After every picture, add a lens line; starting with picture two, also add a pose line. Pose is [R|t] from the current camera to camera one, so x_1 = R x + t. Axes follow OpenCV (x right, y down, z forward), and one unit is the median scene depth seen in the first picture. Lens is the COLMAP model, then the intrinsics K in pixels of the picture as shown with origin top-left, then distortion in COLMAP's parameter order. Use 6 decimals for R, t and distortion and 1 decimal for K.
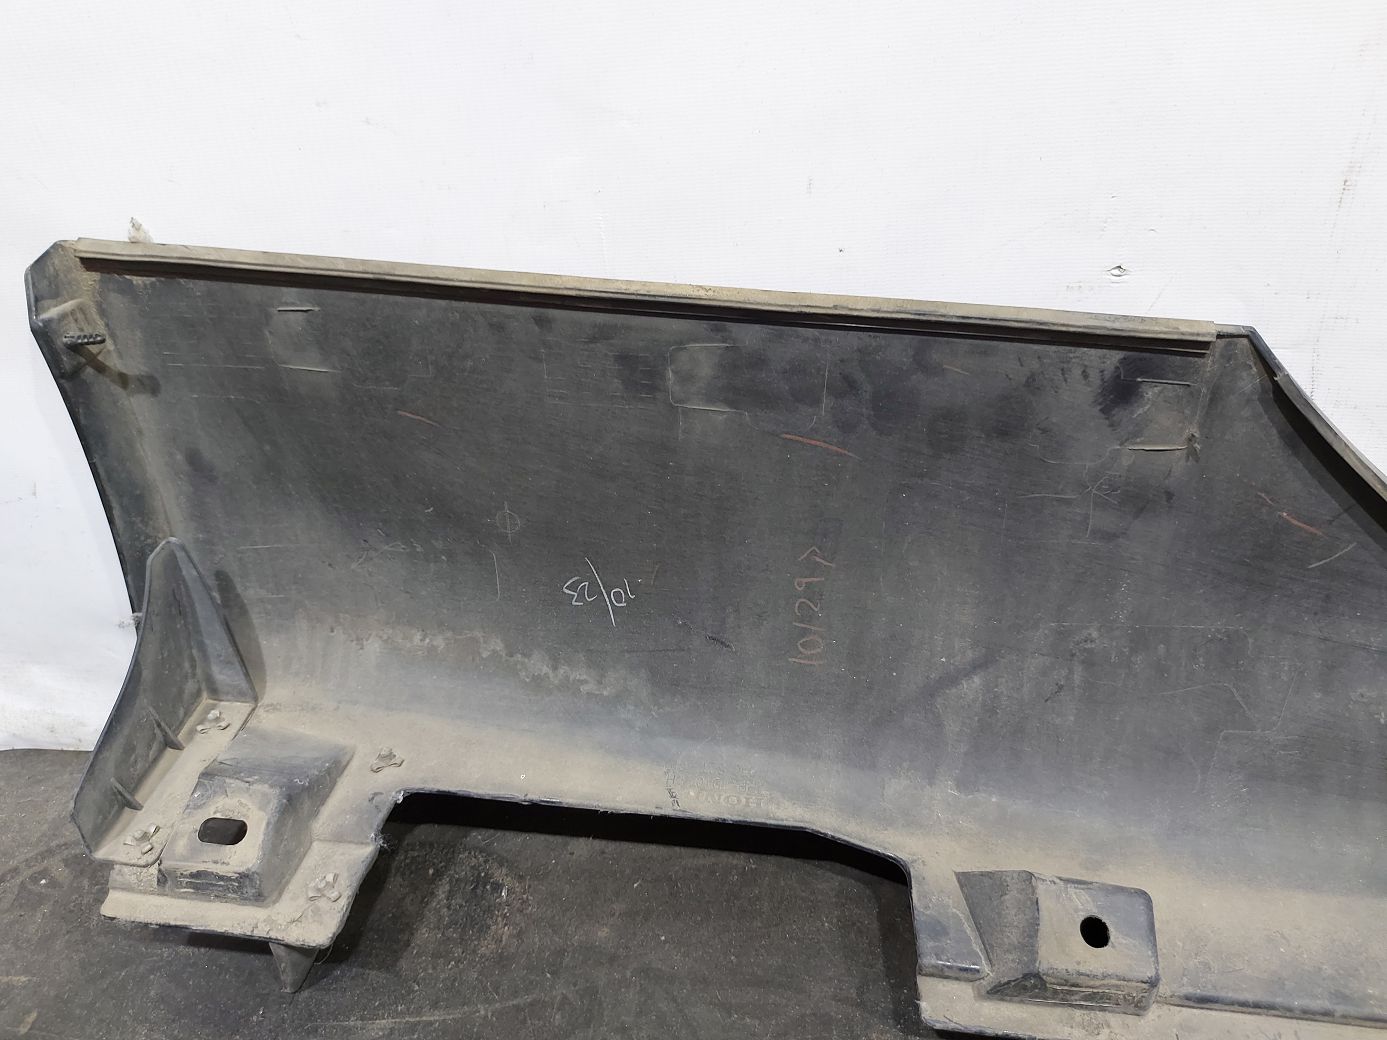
lens RADIAL K [[1000.5, 0, 693.5], [0, 1000.5, 520.0], [0, 0, 1]] dist [-0.002920, -0.005190]
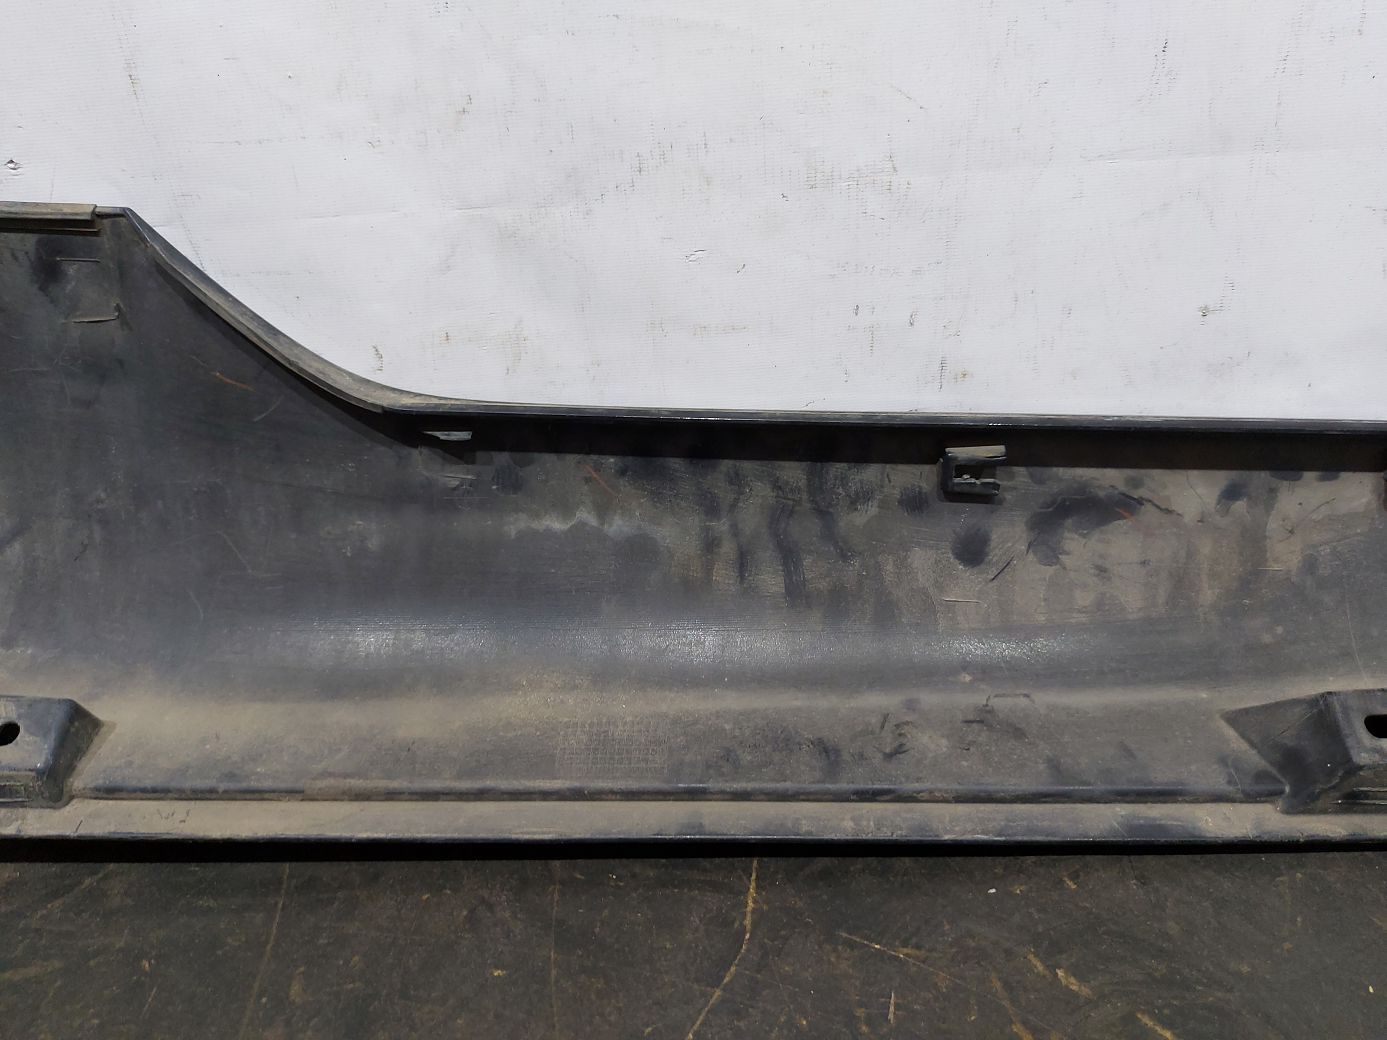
lens RADIAL K [[1000.5, 0, 693.5], [0, 1000.5, 520.0], [0, 0, 1]] dist [-0.002920, -0.005190]
pose [[0.991981, -0.047621, 0.117071, 0.974098], [0.056516, 0.995665, -0.073870, 0.275869], [-0.113046, 0.079894, 0.990372, -0.205136]]
